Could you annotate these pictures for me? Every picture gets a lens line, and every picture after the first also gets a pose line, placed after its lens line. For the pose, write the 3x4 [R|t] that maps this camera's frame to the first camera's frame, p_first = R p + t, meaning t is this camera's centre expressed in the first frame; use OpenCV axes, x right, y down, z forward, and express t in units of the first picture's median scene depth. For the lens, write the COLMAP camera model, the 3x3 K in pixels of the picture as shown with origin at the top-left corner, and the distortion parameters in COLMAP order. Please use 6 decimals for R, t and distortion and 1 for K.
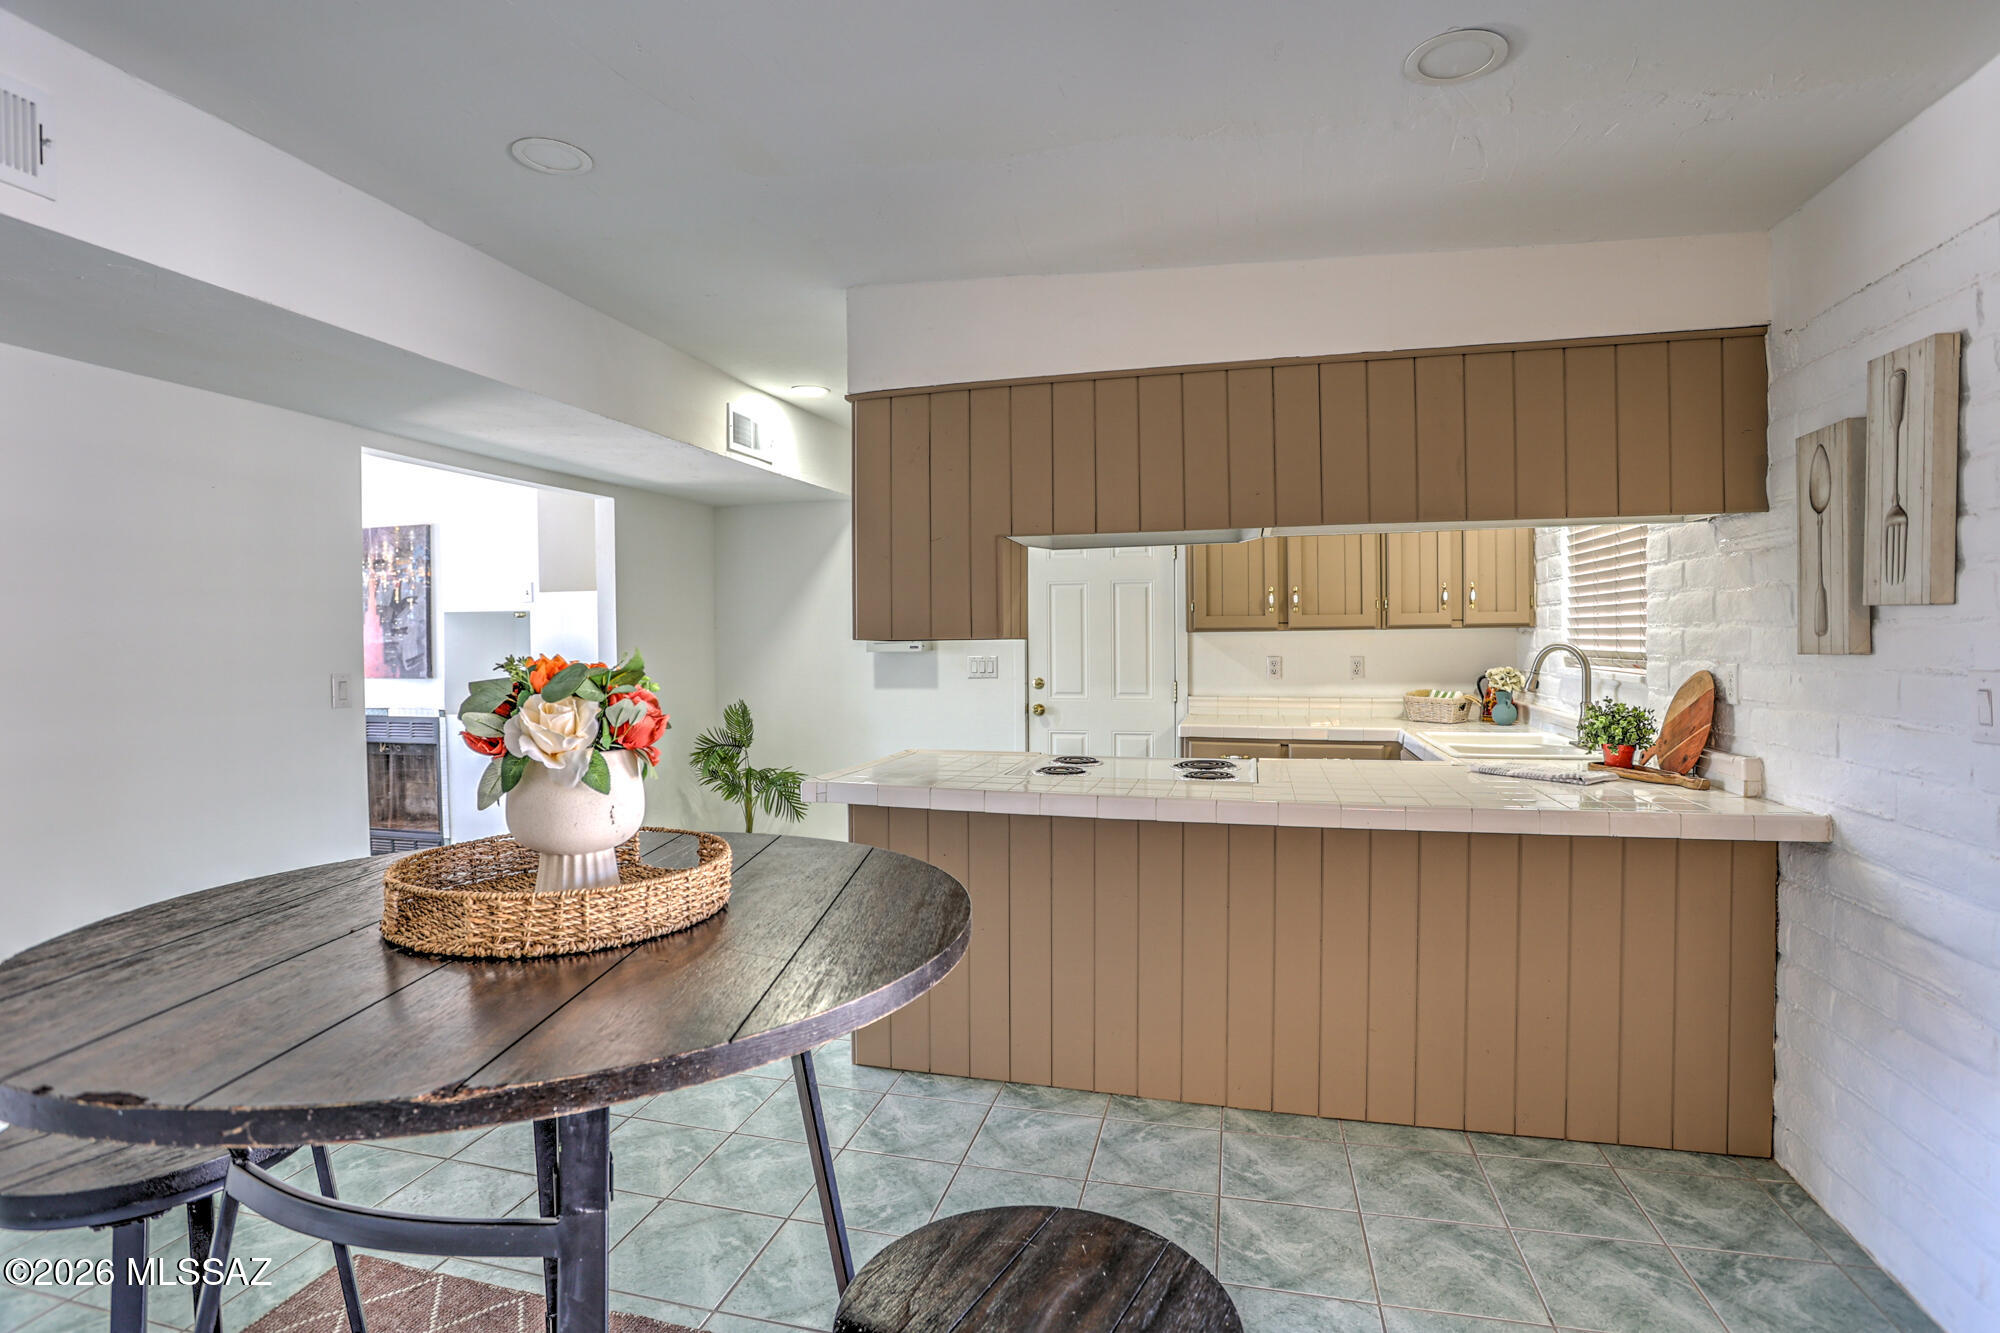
lens RADIAL K [[989.6, 0, 1007.8], [0, 989.6, 654.6], [0, 0, 1]] dist [-0.066479, 0.021085]
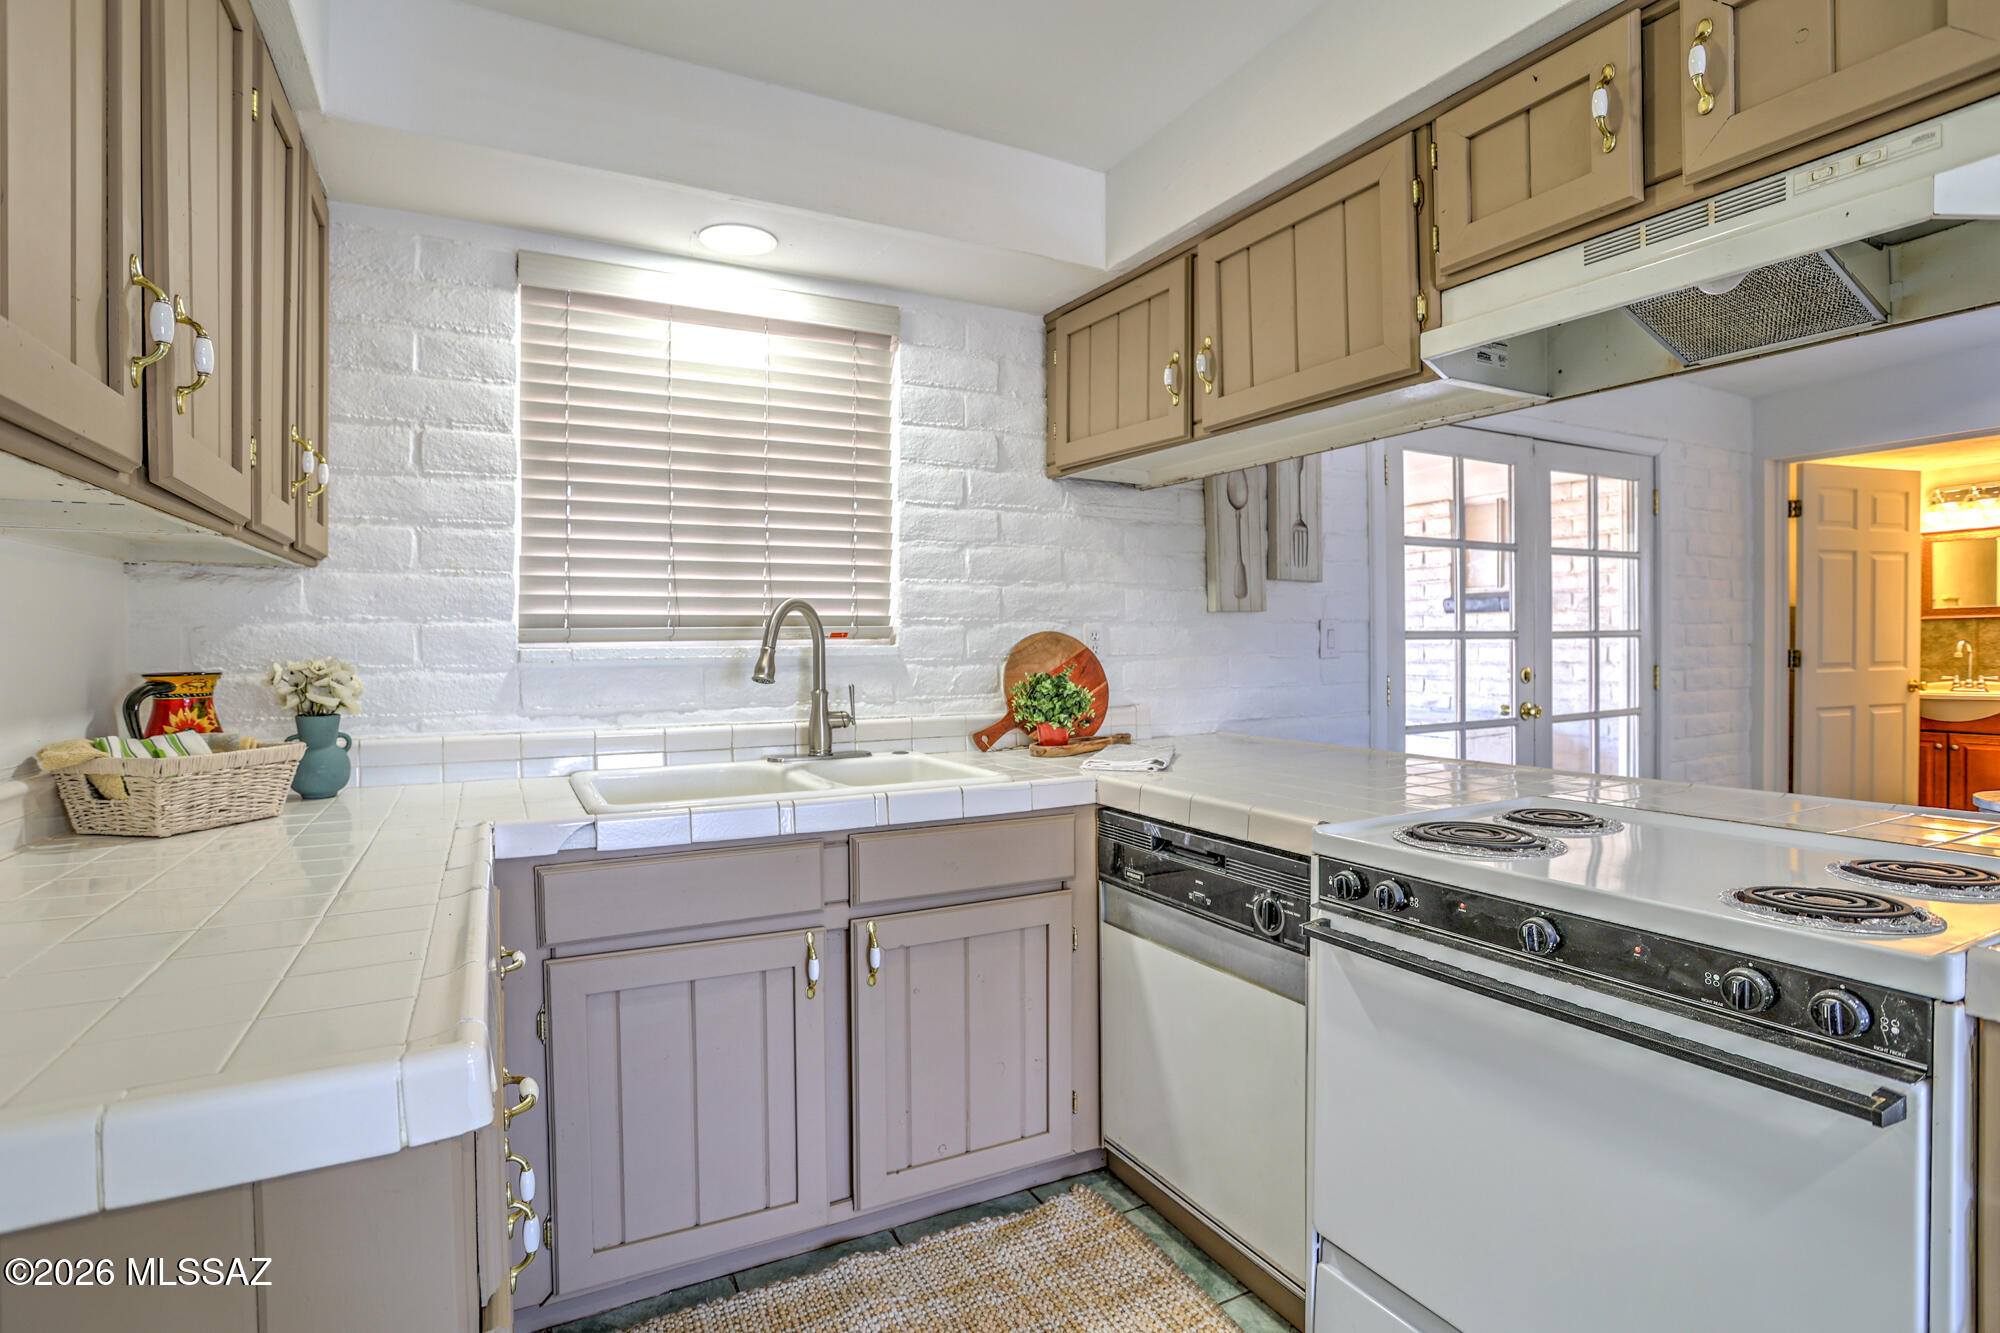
lens RADIAL K [[989.6, 0, 1006.7], [0, 989.6, 655.8], [0, 0, 1]] dist [-0.066479, 0.021085]
pose [[-0.664857, 0.001146, 0.746970, 0.005387], [0.026564, 0.999403, 0.022111, 0.009612], [-0.746498, 0.034544, -0.664490, 0.935144]]
